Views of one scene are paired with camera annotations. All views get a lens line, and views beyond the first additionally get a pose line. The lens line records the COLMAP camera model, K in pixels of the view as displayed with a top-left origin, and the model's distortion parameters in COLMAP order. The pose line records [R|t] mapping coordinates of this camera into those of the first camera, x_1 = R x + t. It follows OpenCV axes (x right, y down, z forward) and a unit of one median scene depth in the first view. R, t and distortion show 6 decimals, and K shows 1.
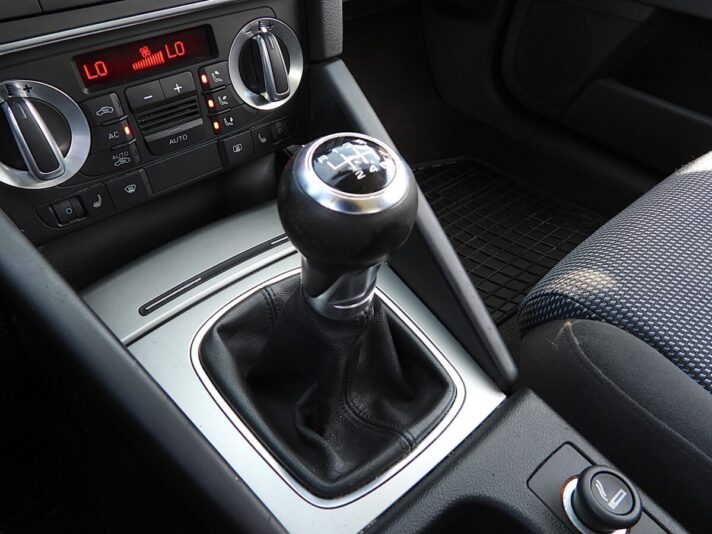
lens RADIAL K [[523.4, 0, 356.0], [0, 523.4, 267.0], [0, 0, 1]] dist [-0.011141, -0.001007]
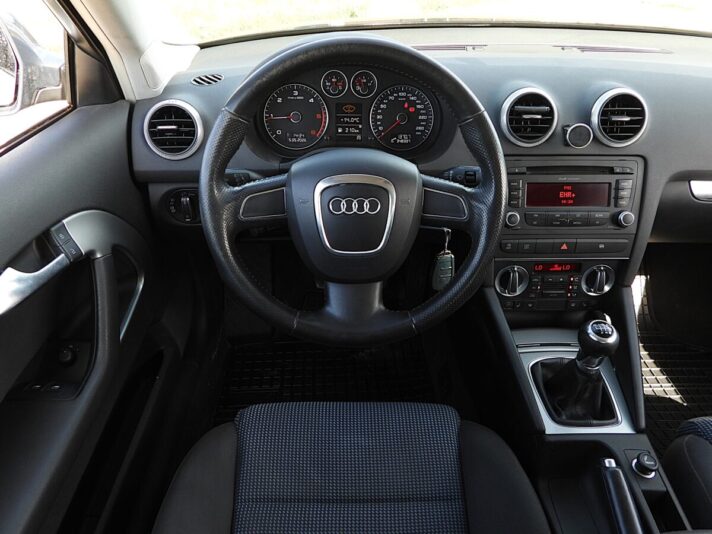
lens RADIAL K [[523.4, 0, 356.0], [0, 523.4, 267.0], [0, 0, 1]] dist [-0.011141, -0.001007]
pose [[0.773930, 0.337858, -0.535616, 0.287117], [-0.429705, 0.901455, -0.052273, 0.218930], [0.465172, 0.270613, 0.842842, -1.889455]]
